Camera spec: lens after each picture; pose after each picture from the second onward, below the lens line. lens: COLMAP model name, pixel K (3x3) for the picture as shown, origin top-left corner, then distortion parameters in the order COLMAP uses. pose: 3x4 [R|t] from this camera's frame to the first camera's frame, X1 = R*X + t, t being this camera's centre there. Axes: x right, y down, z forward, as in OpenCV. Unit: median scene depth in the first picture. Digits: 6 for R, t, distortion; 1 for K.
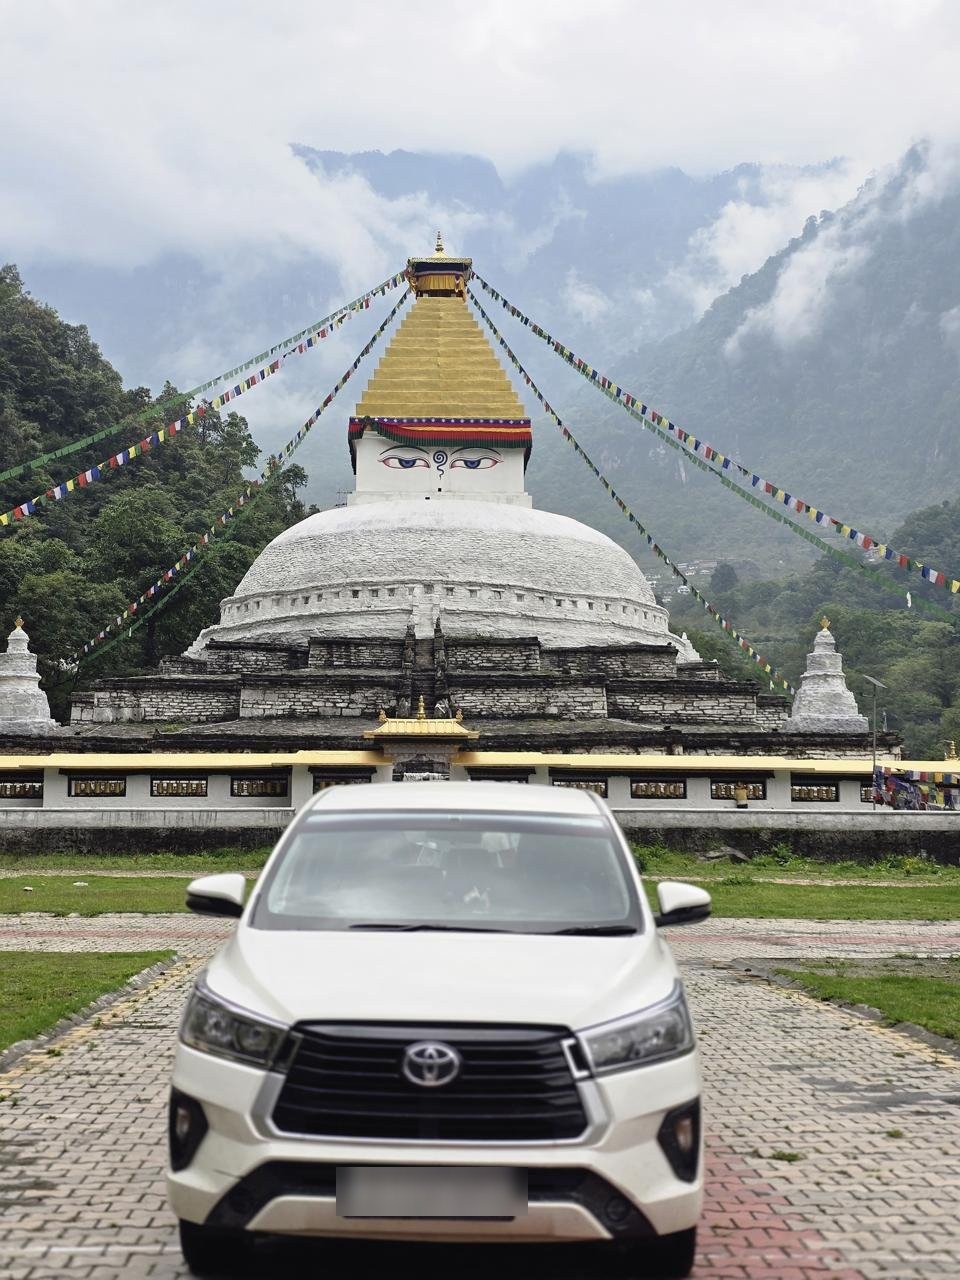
lens RADIAL K [[1957.5, 0, 480.0], [0, 1957.5, 640.0], [0, 0, 1]] dist [0.415715, -2.363528]
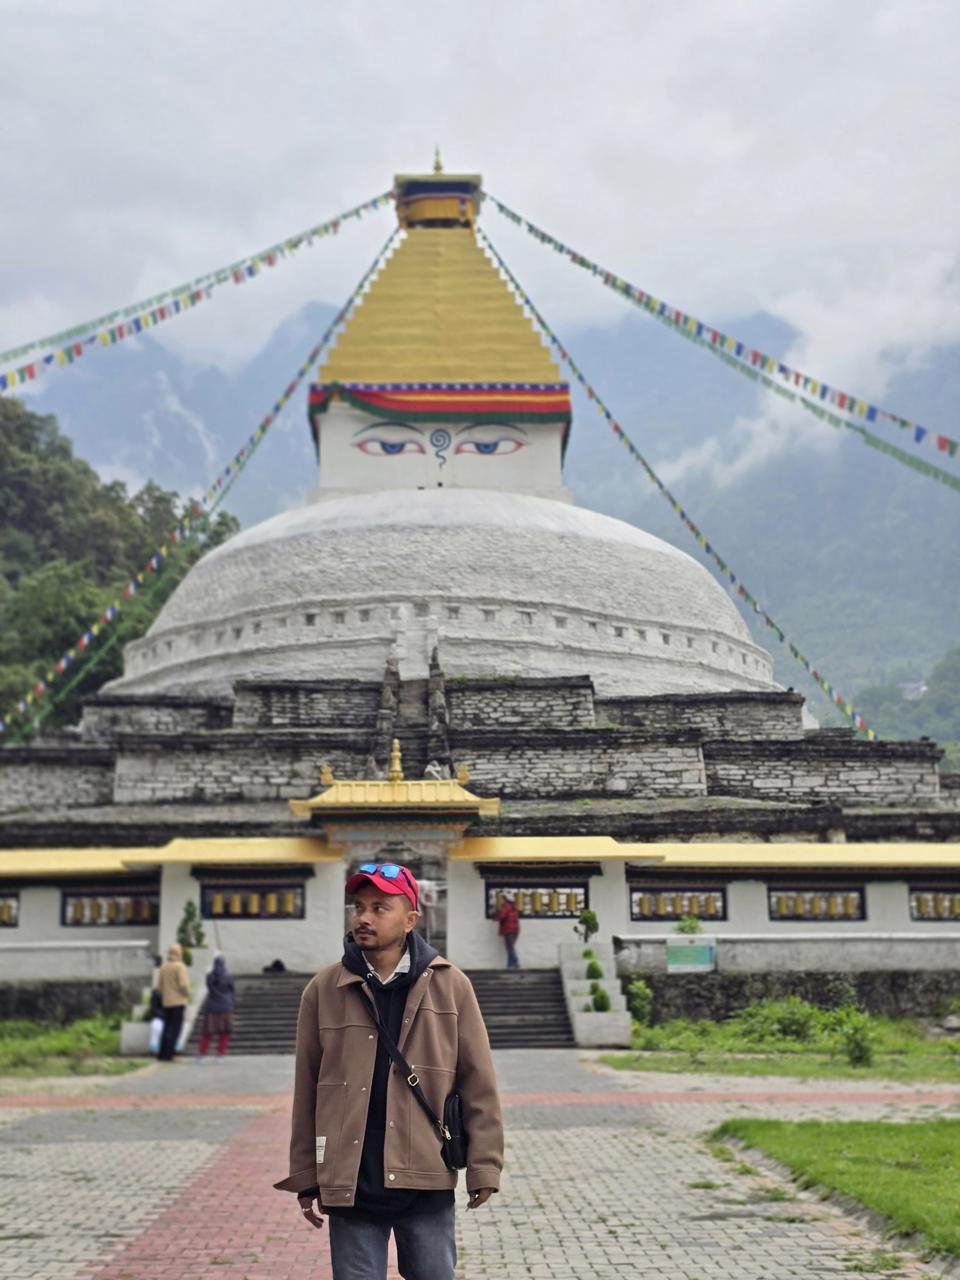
lens RADIAL K [[1957.5, 0, 480.0], [0, 1957.5, 640.0], [0, 0, 1]] dist [0.415715, -2.363528]
pose [[0.999821, -0.014603, -0.012033, 0.001235], [0.013639, 0.996966, -0.076636, 0.034952], [0.013115, 0.076458, 0.996987, 0.348921]]
